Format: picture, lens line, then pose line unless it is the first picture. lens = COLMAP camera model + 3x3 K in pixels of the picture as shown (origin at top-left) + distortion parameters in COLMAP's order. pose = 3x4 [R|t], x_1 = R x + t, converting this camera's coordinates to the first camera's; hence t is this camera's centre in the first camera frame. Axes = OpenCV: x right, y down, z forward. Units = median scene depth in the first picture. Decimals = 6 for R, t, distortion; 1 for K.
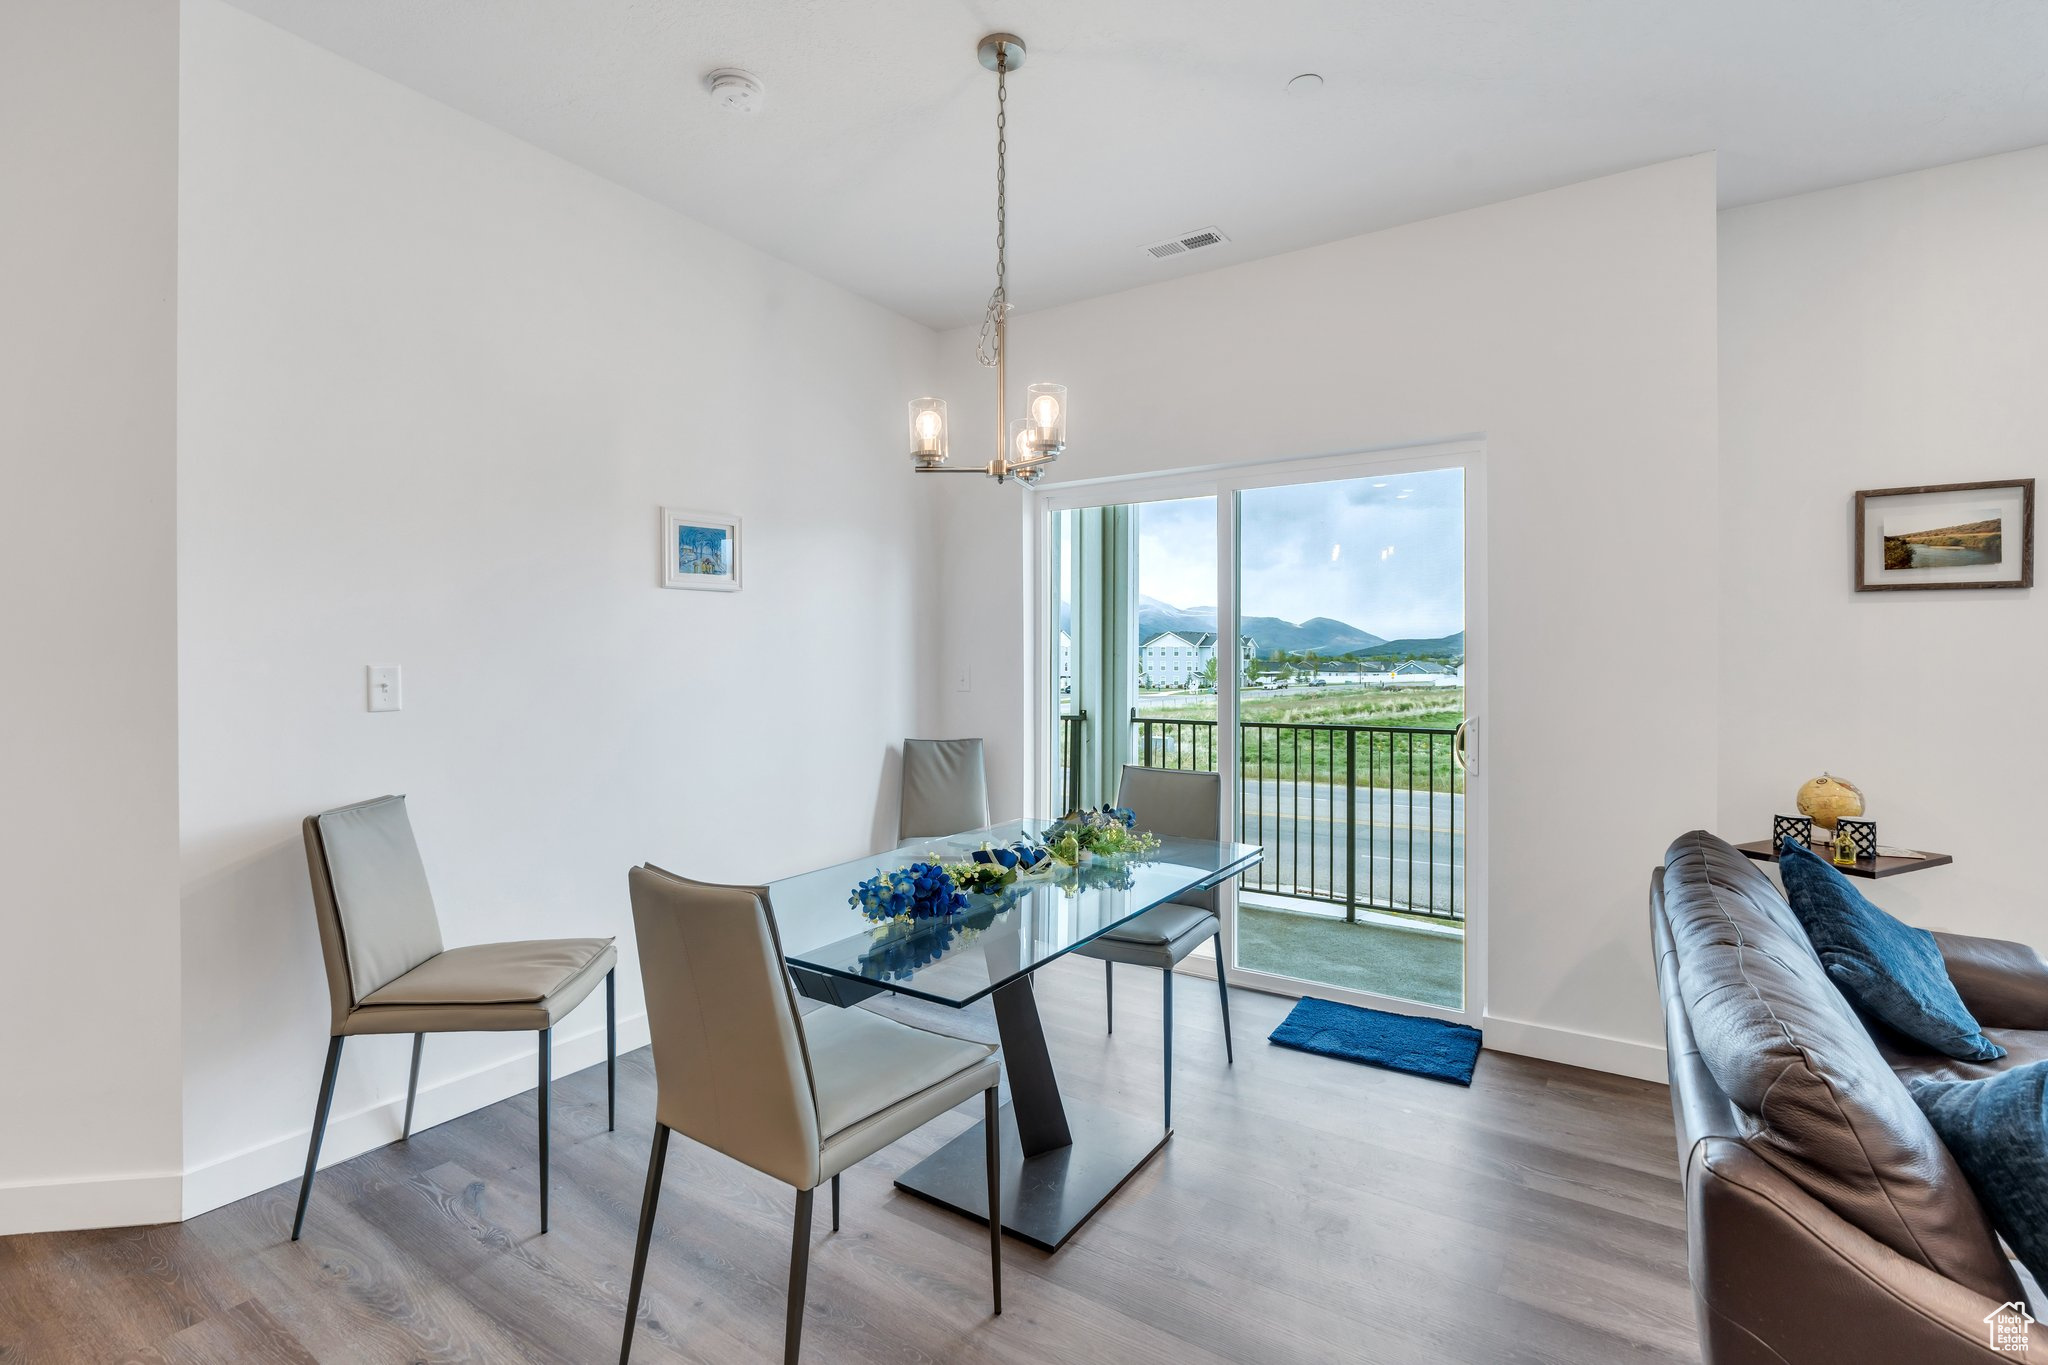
lens RADIAL K [[942.2, 0, 1024.0], [0, 942.2, 682.5], [0, 0, 1]] dist [-0.000081, 0.000089]
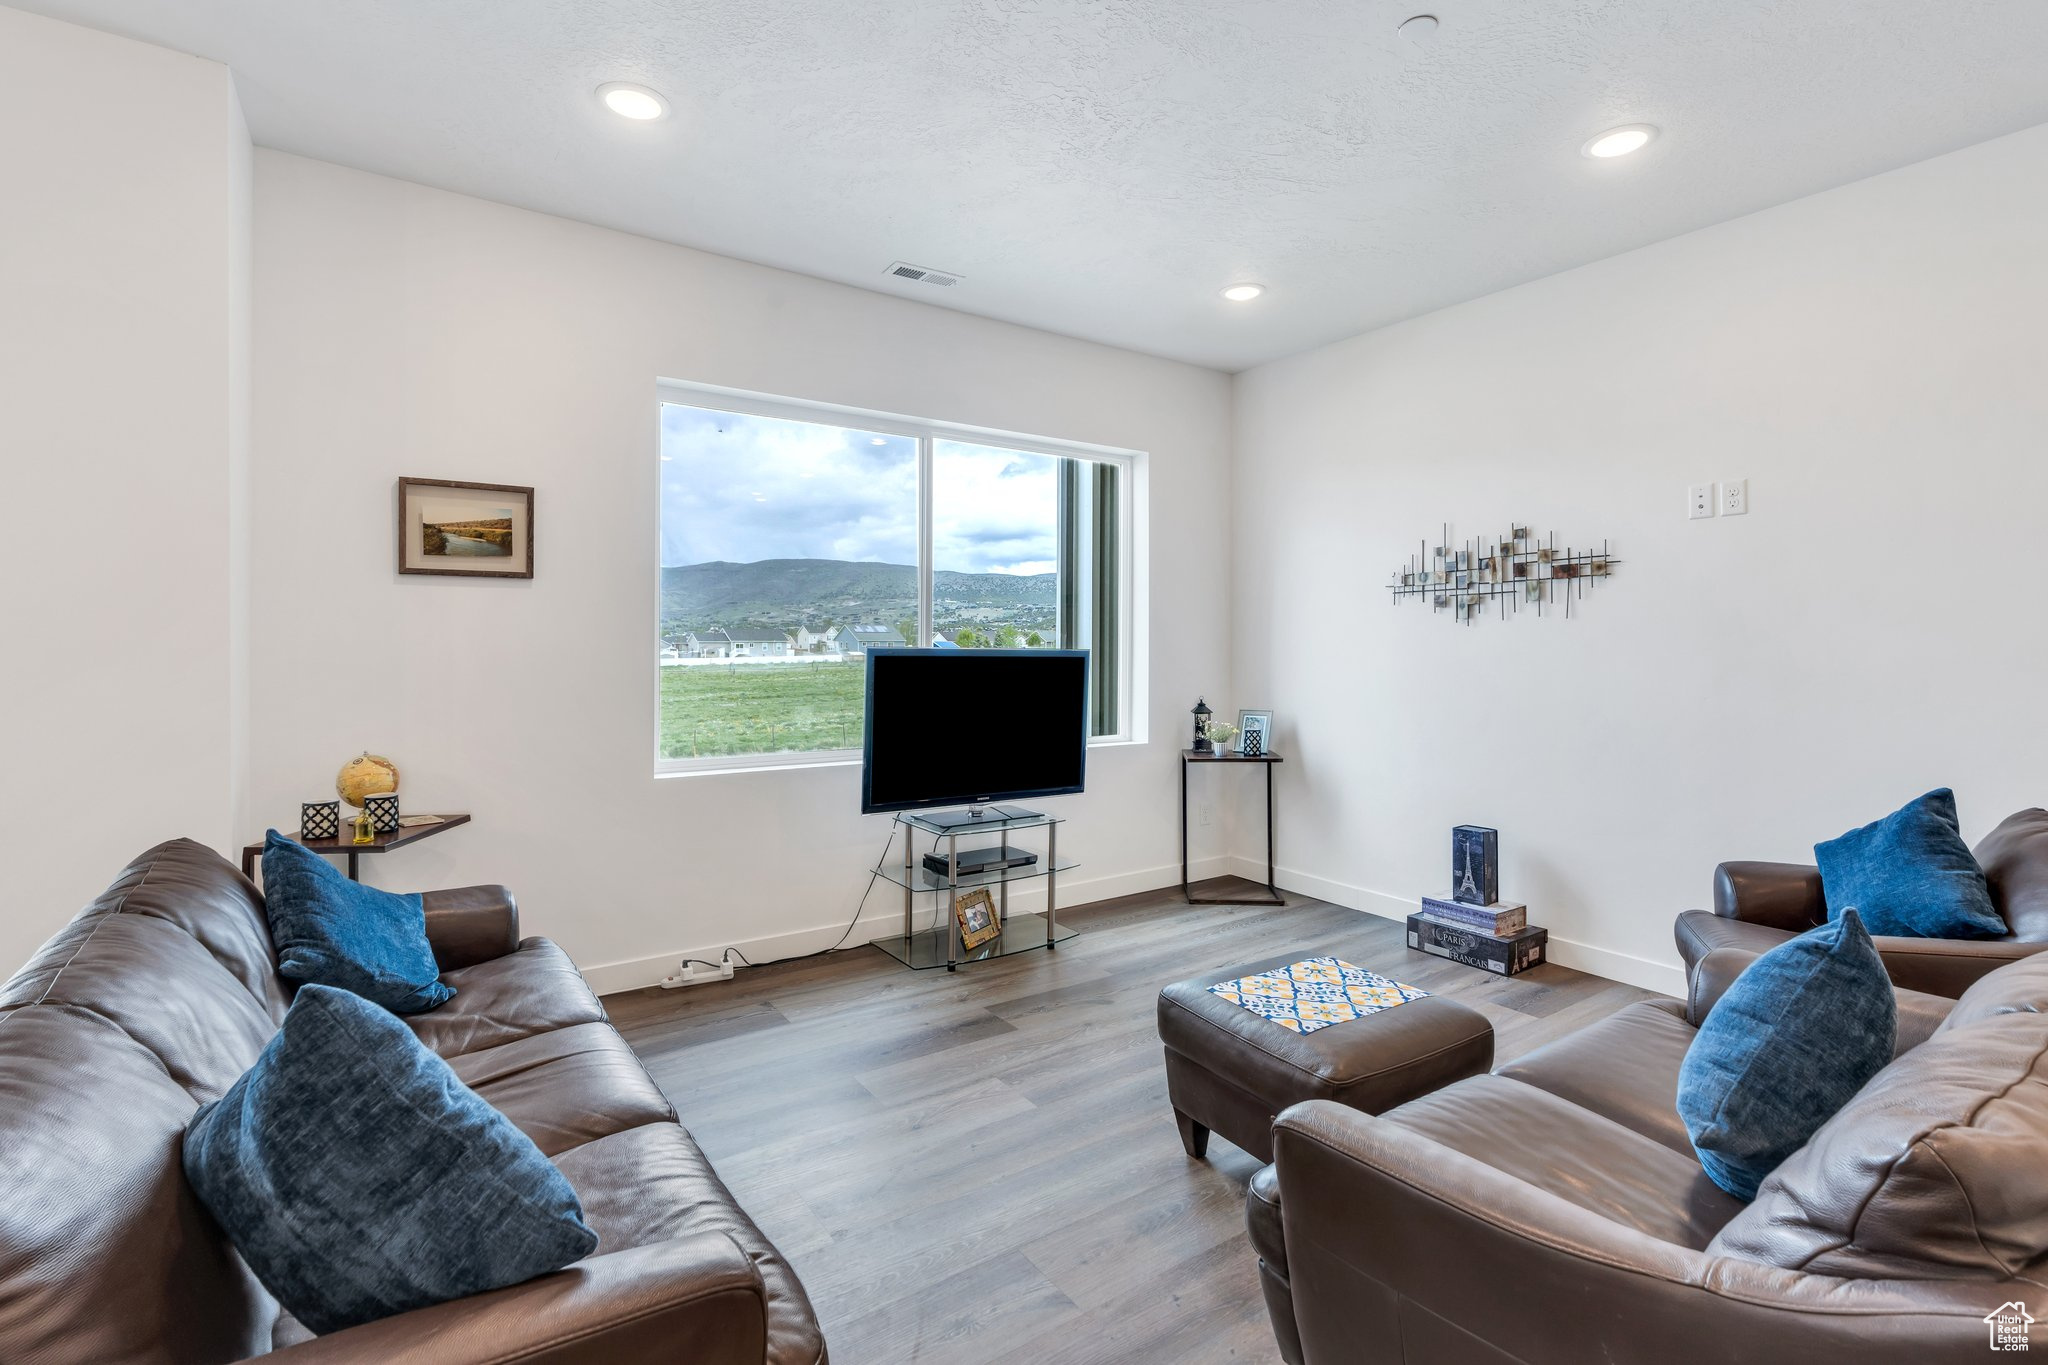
lens RADIAL K [[942.2, 0, 1024.0], [0, 942.2, 682.5], [0, 0, 1]] dist [-0.000081, 0.000089]
pose [[0.380209, -0.043227, 0.923890, 0.193903], [0.024361, 0.999029, 0.036718, 0.002030], [-0.924580, 0.008546, 0.380893, -0.032295]]
